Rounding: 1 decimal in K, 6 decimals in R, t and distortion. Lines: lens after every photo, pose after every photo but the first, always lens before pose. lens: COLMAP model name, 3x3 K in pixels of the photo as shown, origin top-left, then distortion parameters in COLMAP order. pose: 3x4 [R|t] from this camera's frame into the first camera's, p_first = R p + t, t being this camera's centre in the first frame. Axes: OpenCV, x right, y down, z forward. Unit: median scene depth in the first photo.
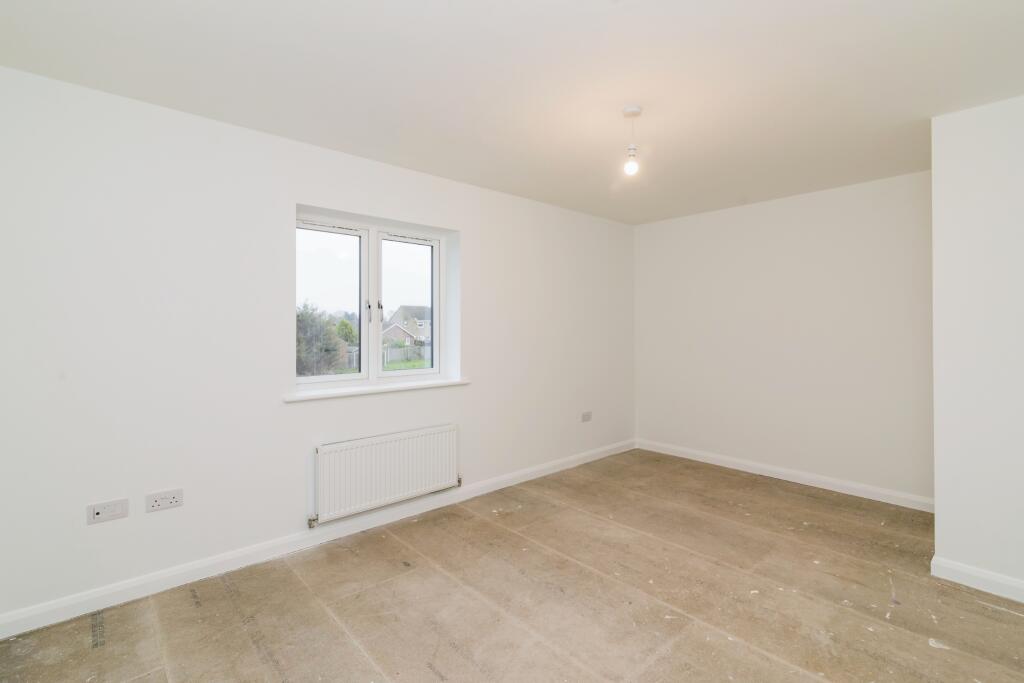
lens RADIAL K [[466.9, 0, 517.4], [0, 466.9, 377.3], [0, 0, 1]] dist [-0.000897, -0.000191]
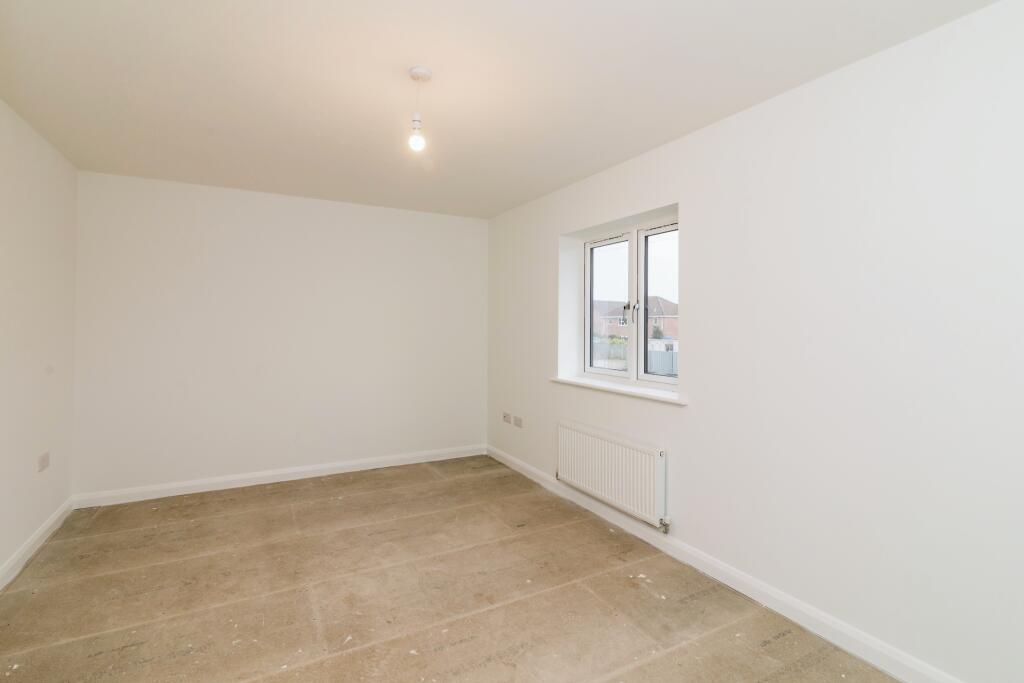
lens RADIAL K [[469.1, 0, 504.2], [0, 469.1, 324.9], [0, 0, 1]] dist [-0.000197, -0.000390]
pose [[-0.235127, -0.003223, -0.971959, 0.915113], [-0.110496, 0.993600, 0.023435, -0.134159], [0.965664, 0.112908, -0.233978, 1.134336]]
